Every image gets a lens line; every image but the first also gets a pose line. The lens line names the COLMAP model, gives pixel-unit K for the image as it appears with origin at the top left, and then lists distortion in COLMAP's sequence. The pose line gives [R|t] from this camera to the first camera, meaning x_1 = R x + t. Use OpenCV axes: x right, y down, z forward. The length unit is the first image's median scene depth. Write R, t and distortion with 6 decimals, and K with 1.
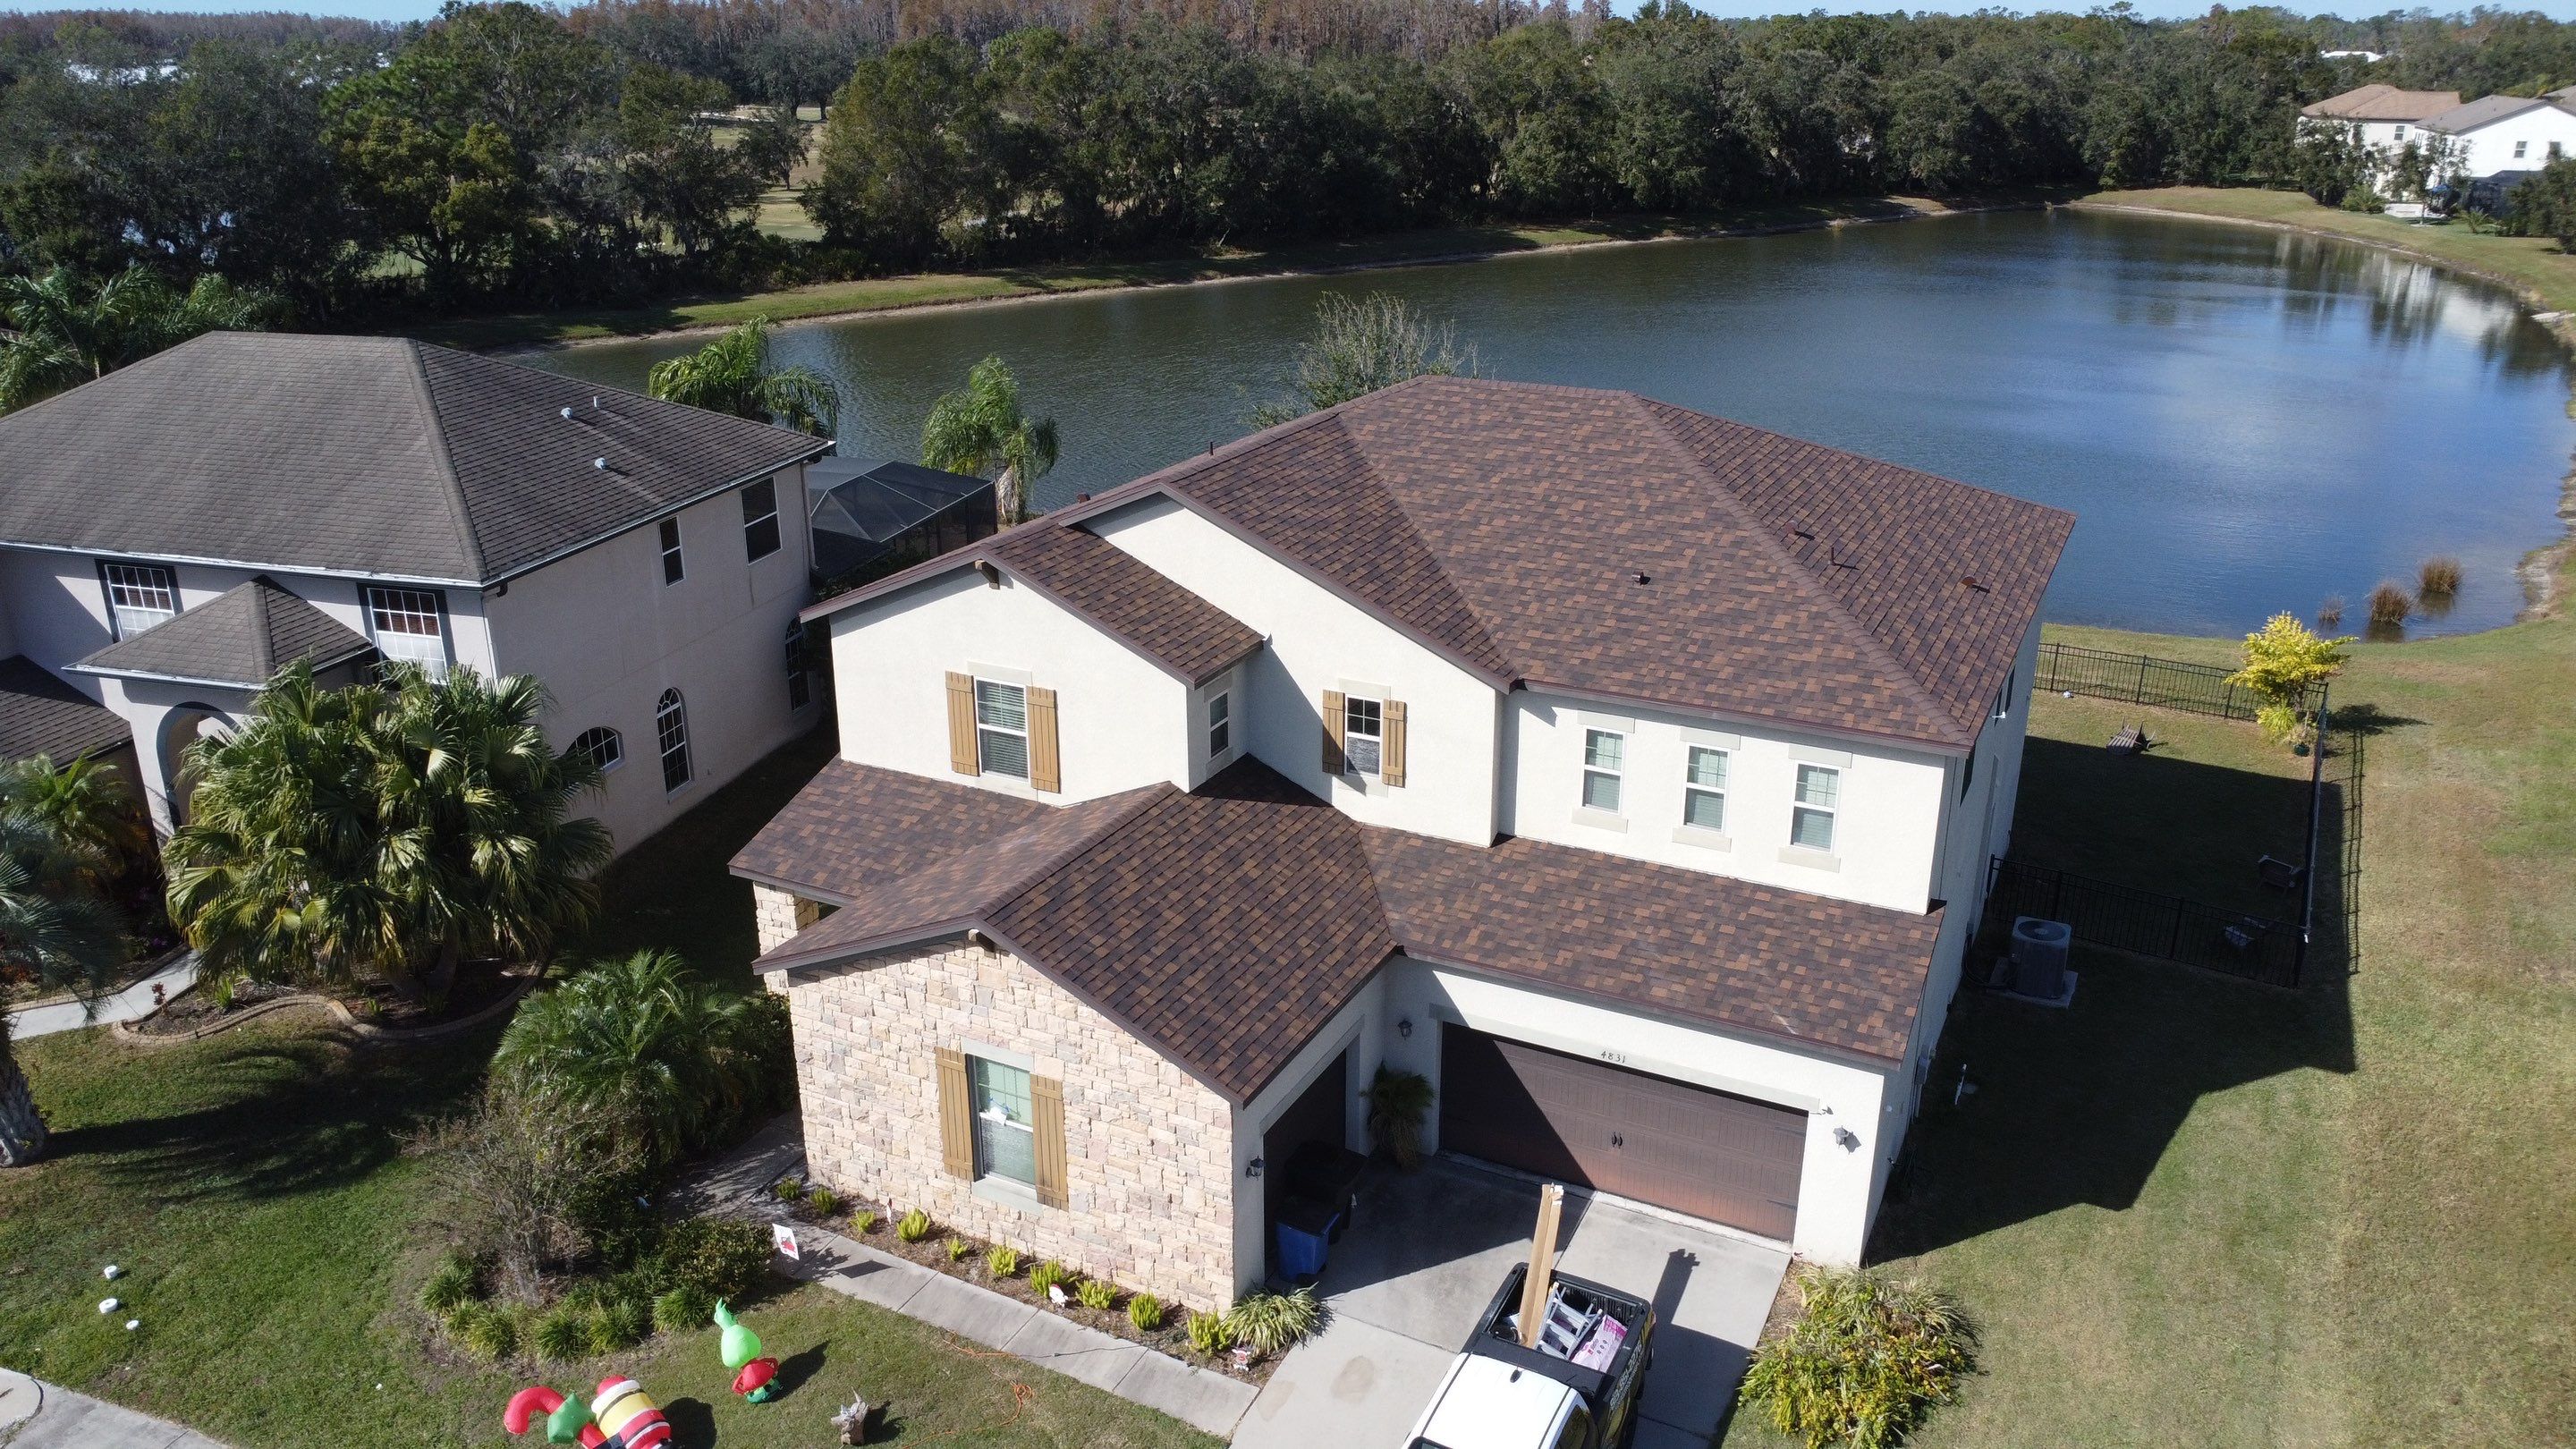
lens RADIAL K [[1871.3, 0, 1294.9], [0, 1871.3, 718.6], [0, 0, 1]] dist [-0.026426, -0.010203]
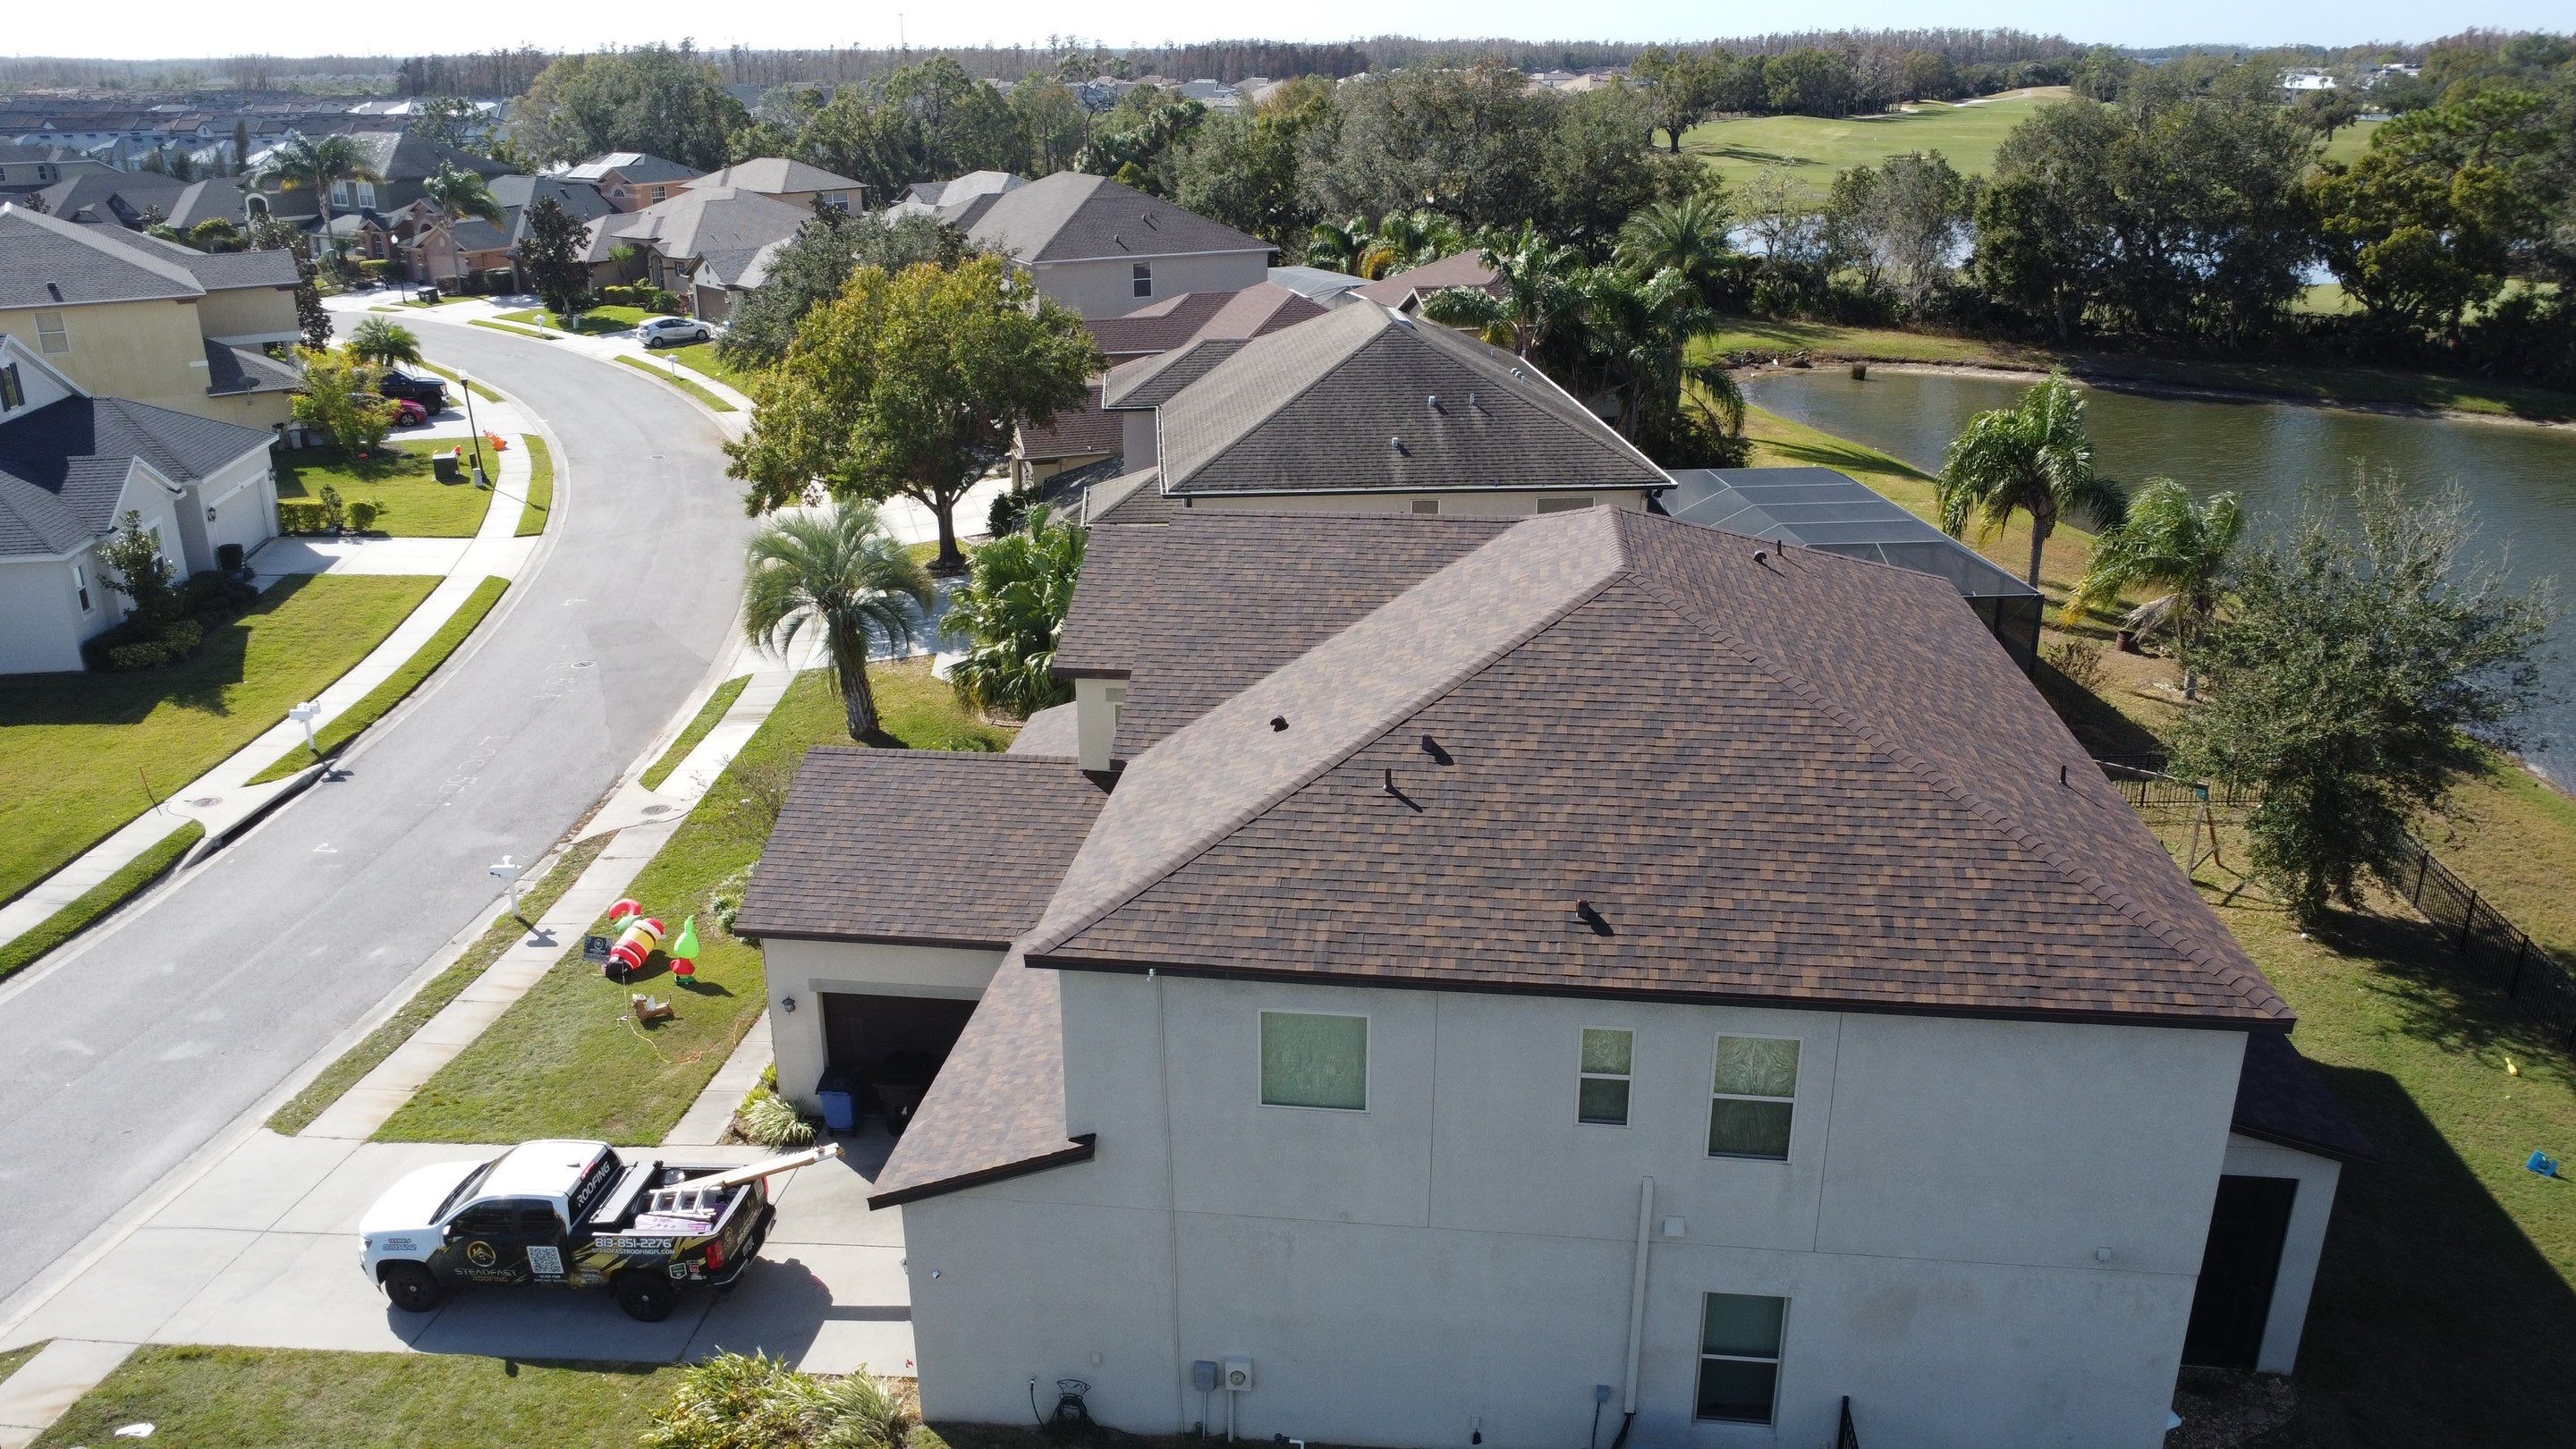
lens RADIAL K [[1871.3, 0, 1283.9], [0, 1871.3, 717.9], [0, 0, 1]] dist [-0.026426, -0.010203]
pose [[0.342528, 0.317571, -0.884208, 1.043224], [-0.322693, 0.923651, 0.206732, -0.281112], [0.882352, 0.214516, 0.418854, 0.650432]]
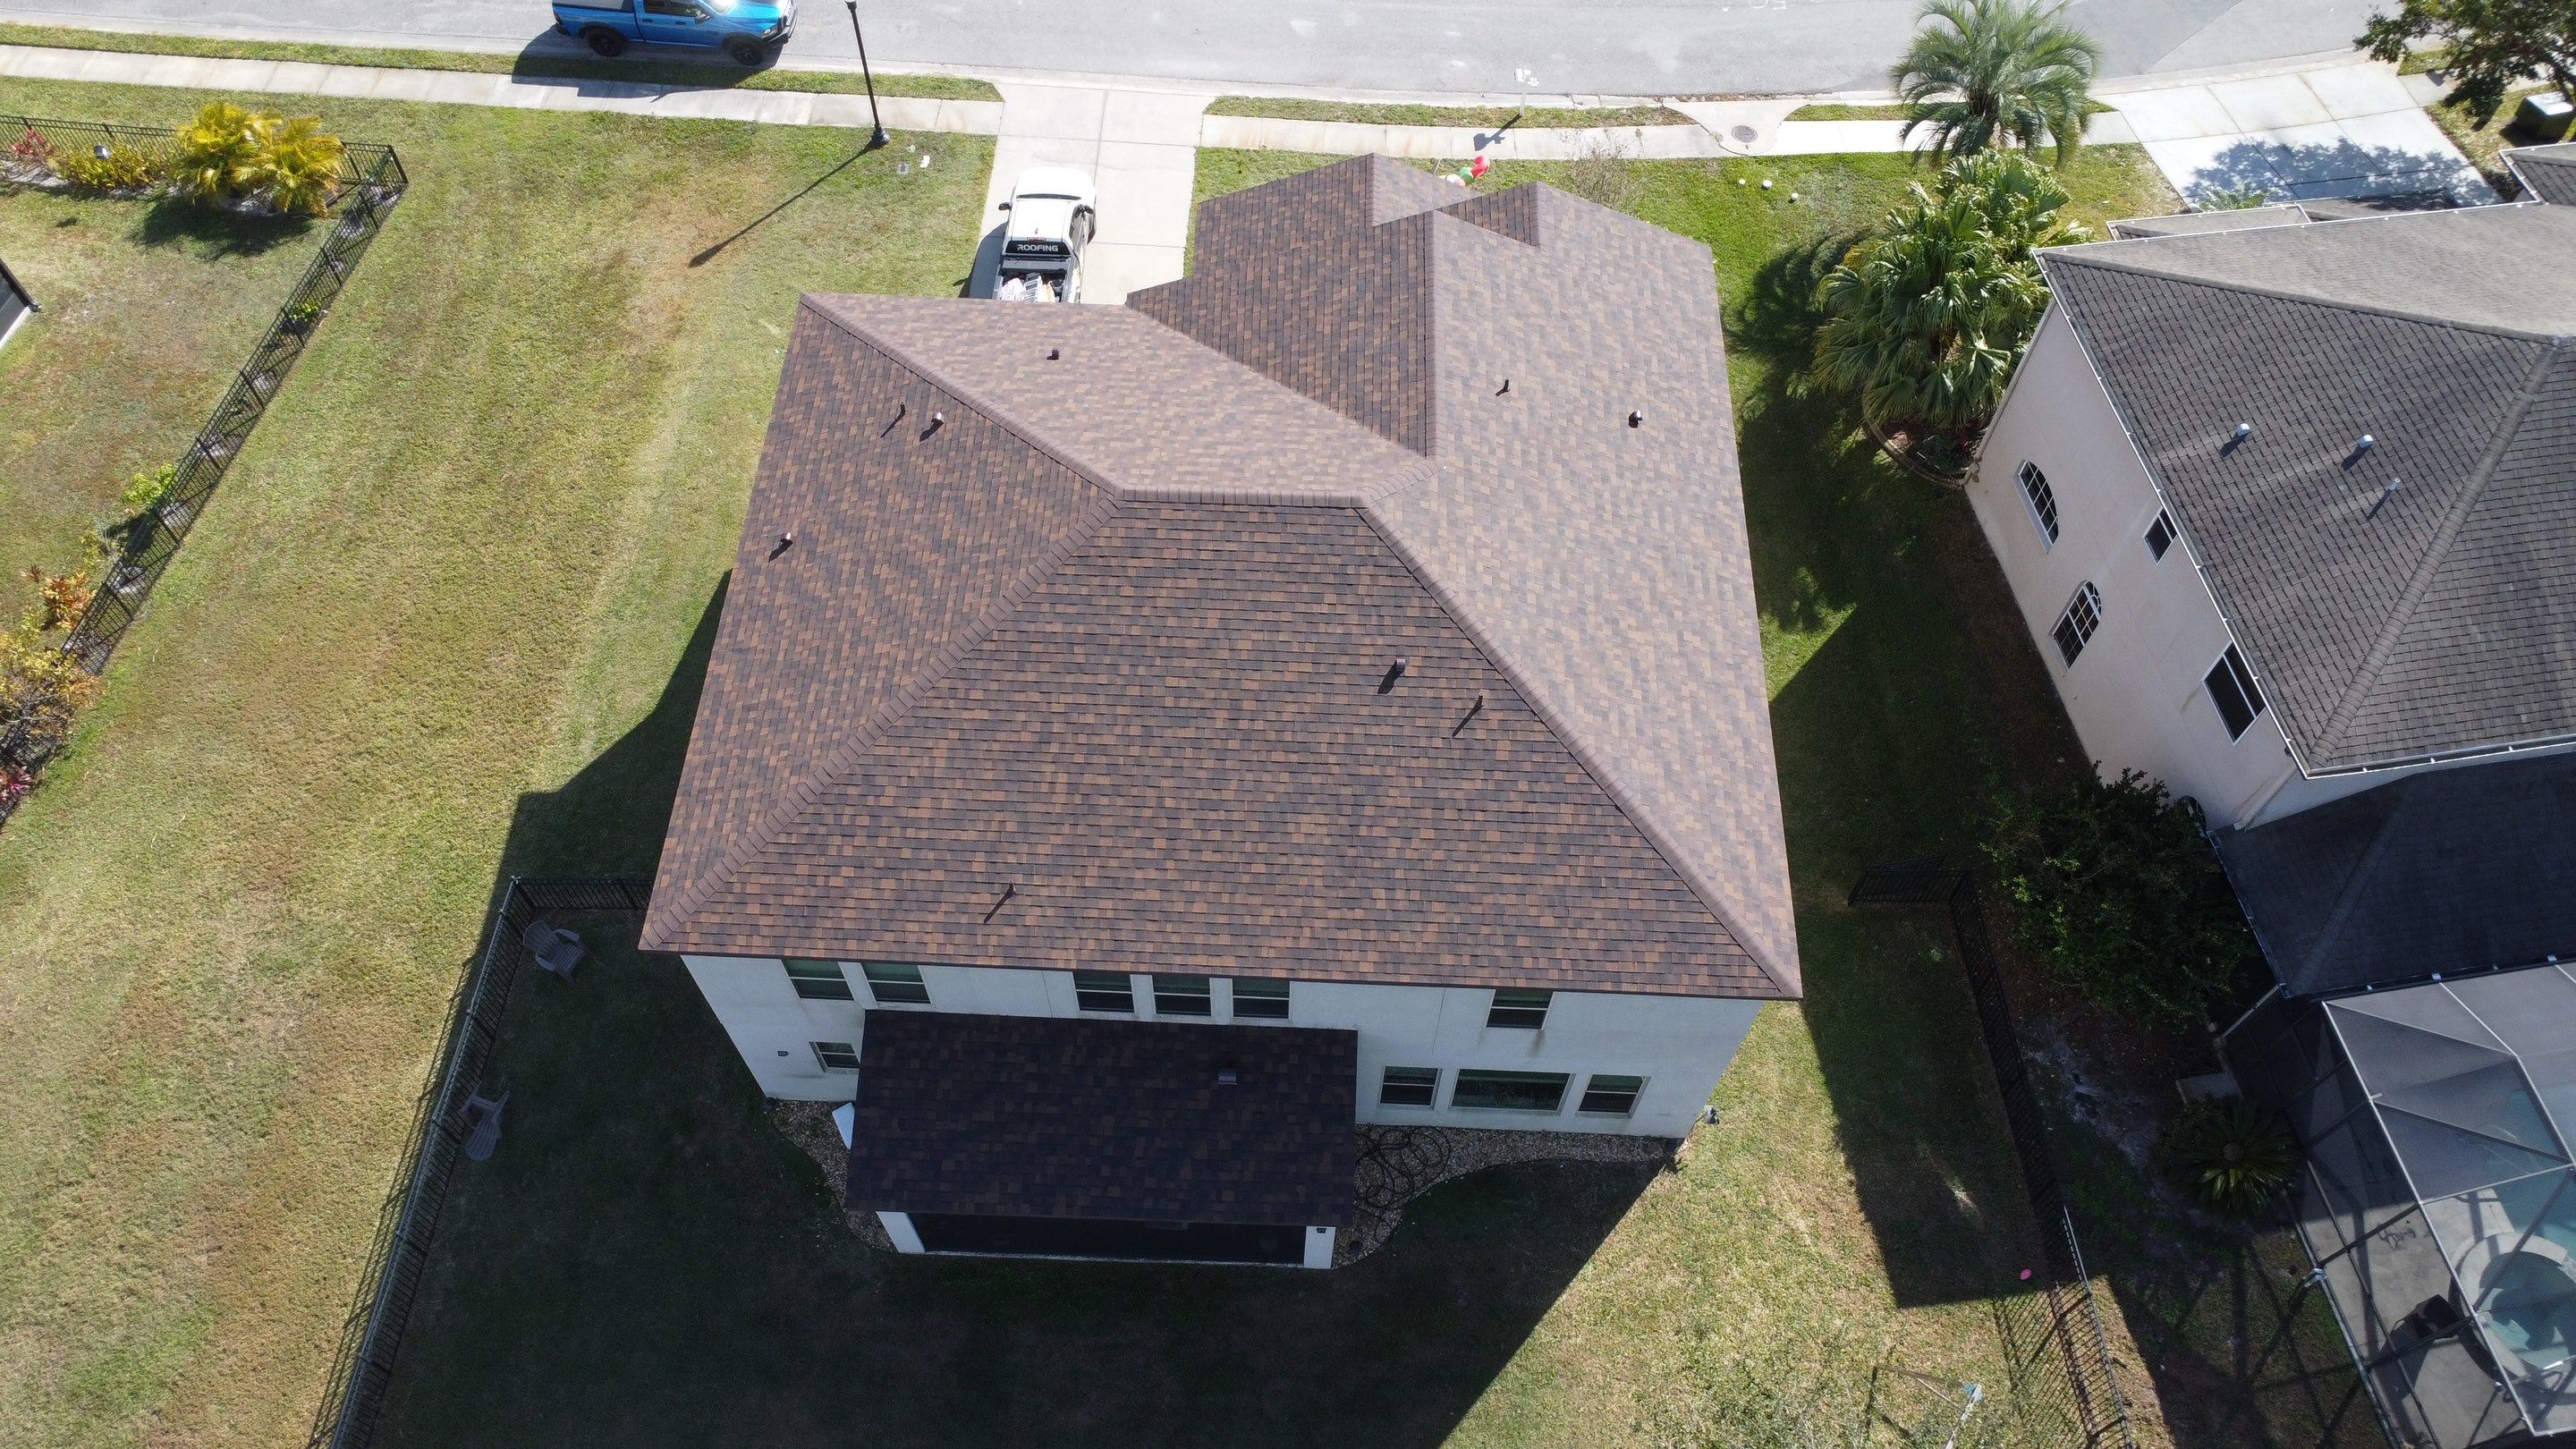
lens RADIAL K [[1871.3, 0, 1280.1], [0, 1871.3, 709.5], [0, 0, 1]] dist [-0.026426, -0.010203]
pose [[-0.909995, 0.341927, -0.234509, 0.434391], [-0.155588, 0.242655, 0.957555, -1.256056], [0.384318, 0.907857, -0.167615, 1.540266]]
